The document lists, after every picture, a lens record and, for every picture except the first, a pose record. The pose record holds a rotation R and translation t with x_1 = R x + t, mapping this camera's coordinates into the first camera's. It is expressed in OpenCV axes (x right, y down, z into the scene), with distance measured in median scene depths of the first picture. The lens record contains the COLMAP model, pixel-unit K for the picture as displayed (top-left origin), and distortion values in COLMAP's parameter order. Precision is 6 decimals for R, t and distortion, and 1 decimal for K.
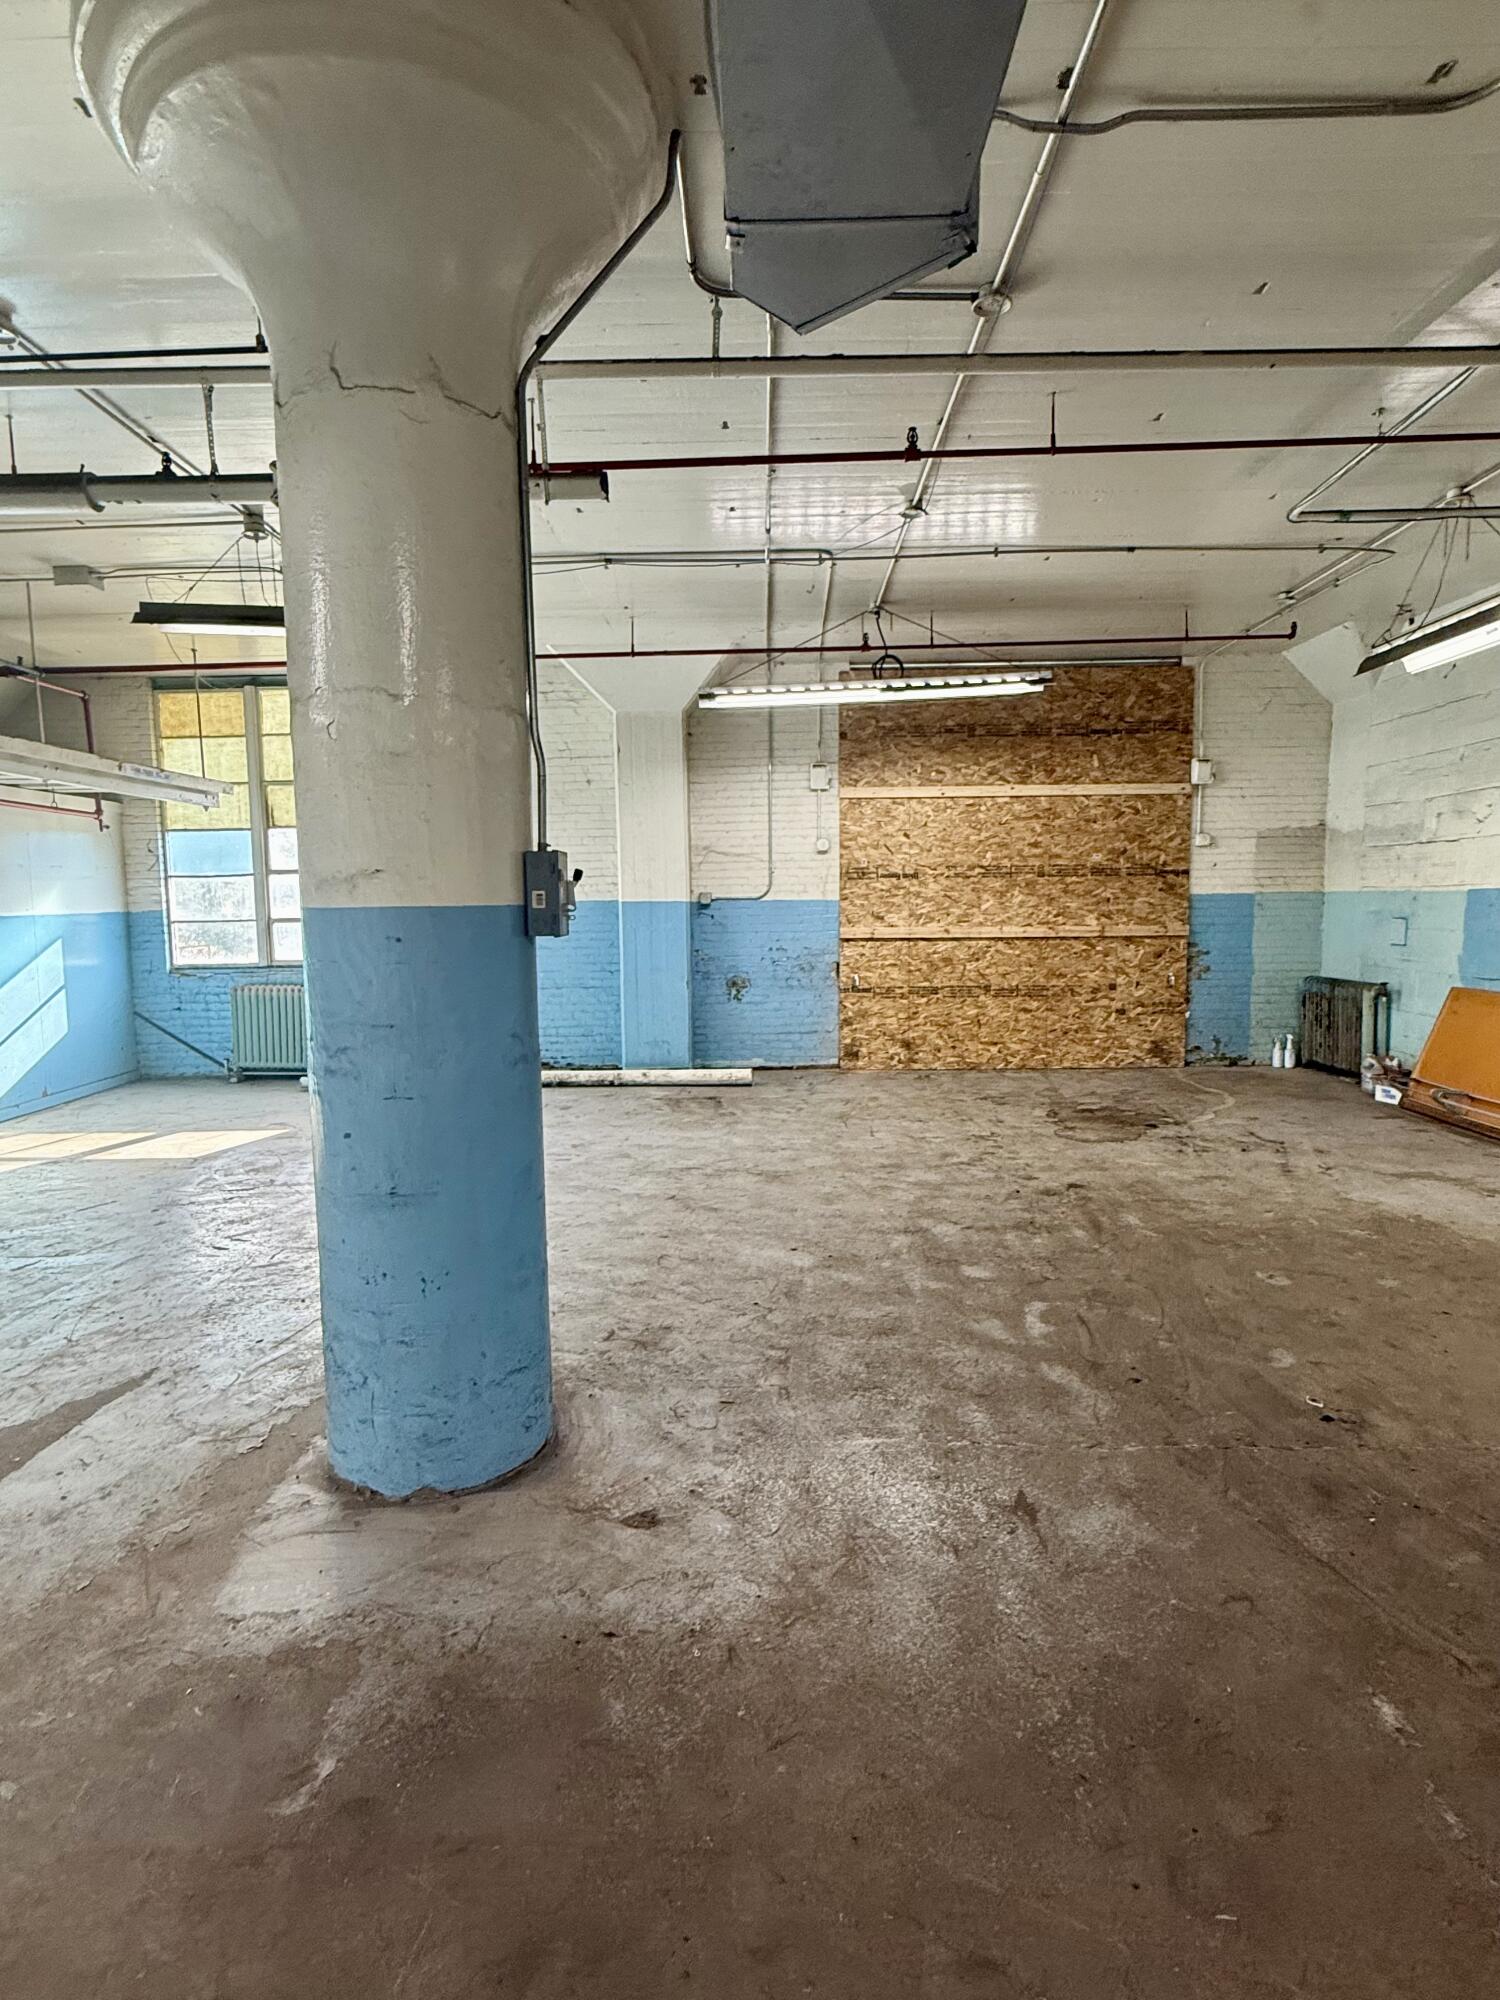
lens RADIAL K [[1048.3, 0, 749.1], [0, 1048.3, 1004.9], [0, 0, 1]] dist [-0.002184, 0.001710]
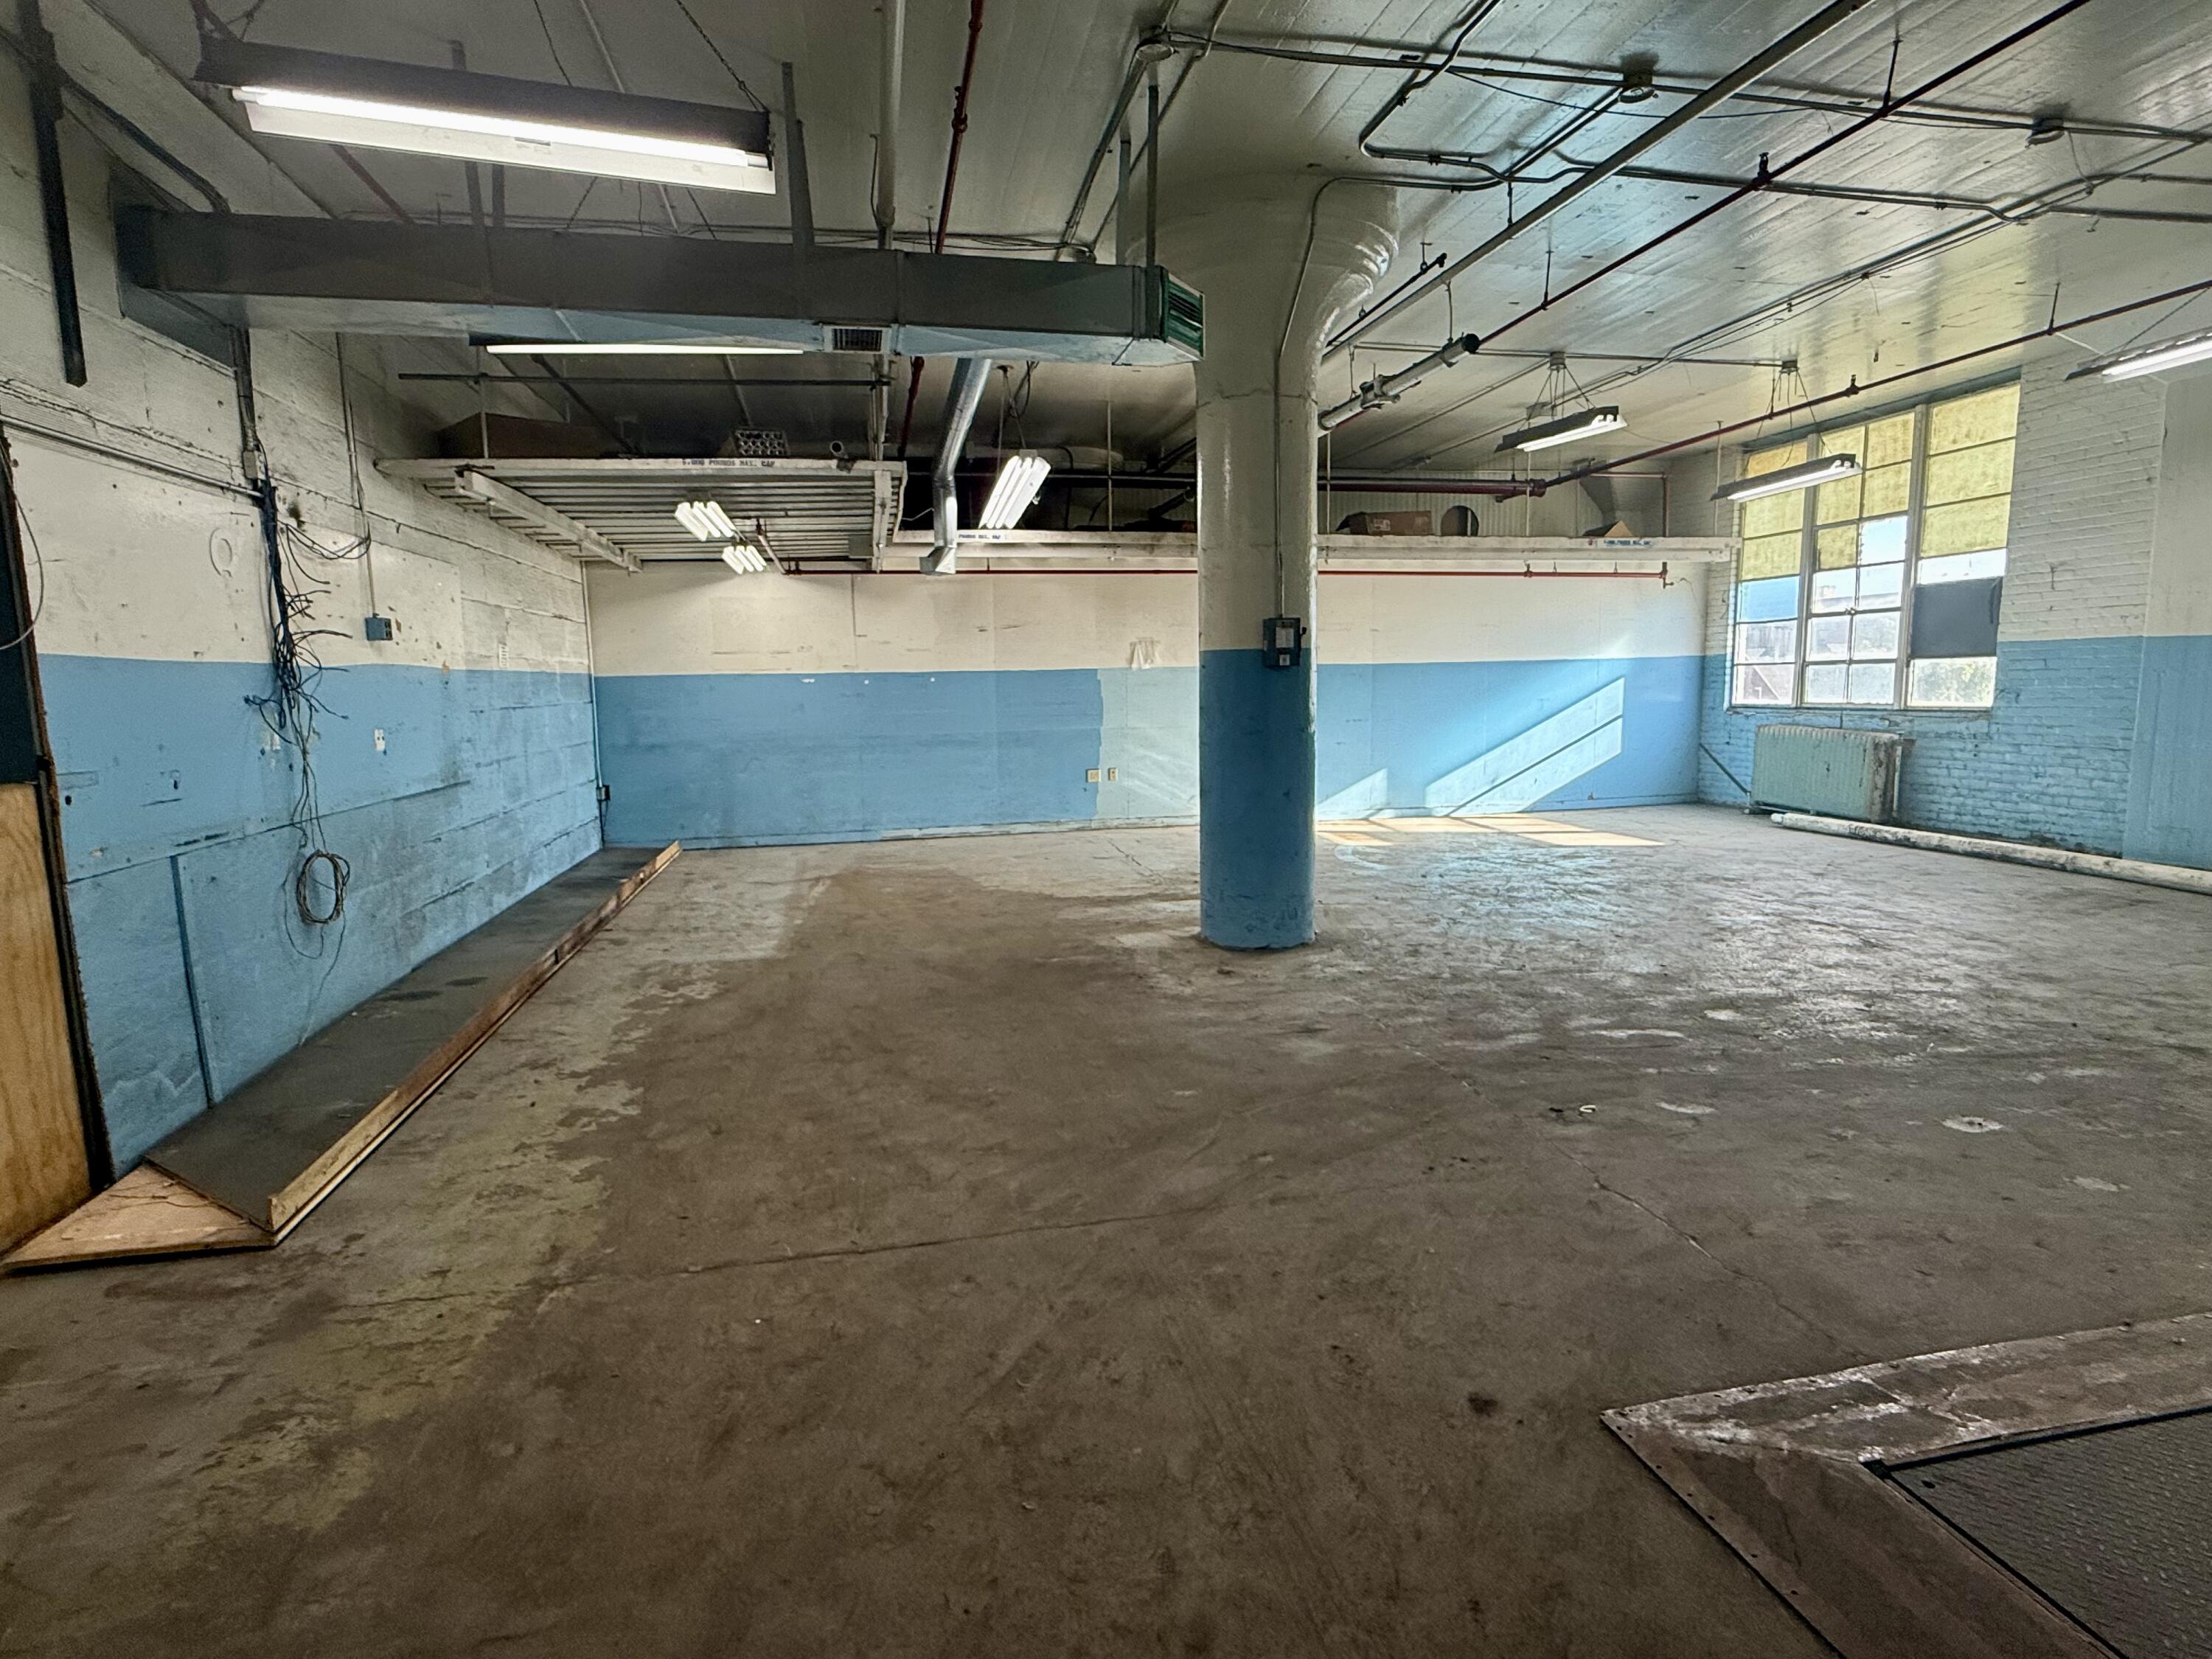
lens RADIAL K [[1159.4, 0, 1104.9], [0, 1159.4, 827.0], [0, 0, 1]] dist [-0.002184, 0.001710]
pose [[0.217841, 0.135491, -0.966534, 1.026182], [-0.082054, 0.989353, 0.120196, -0.003291], [0.972529, 0.053124, 0.226640, 0.162367]]
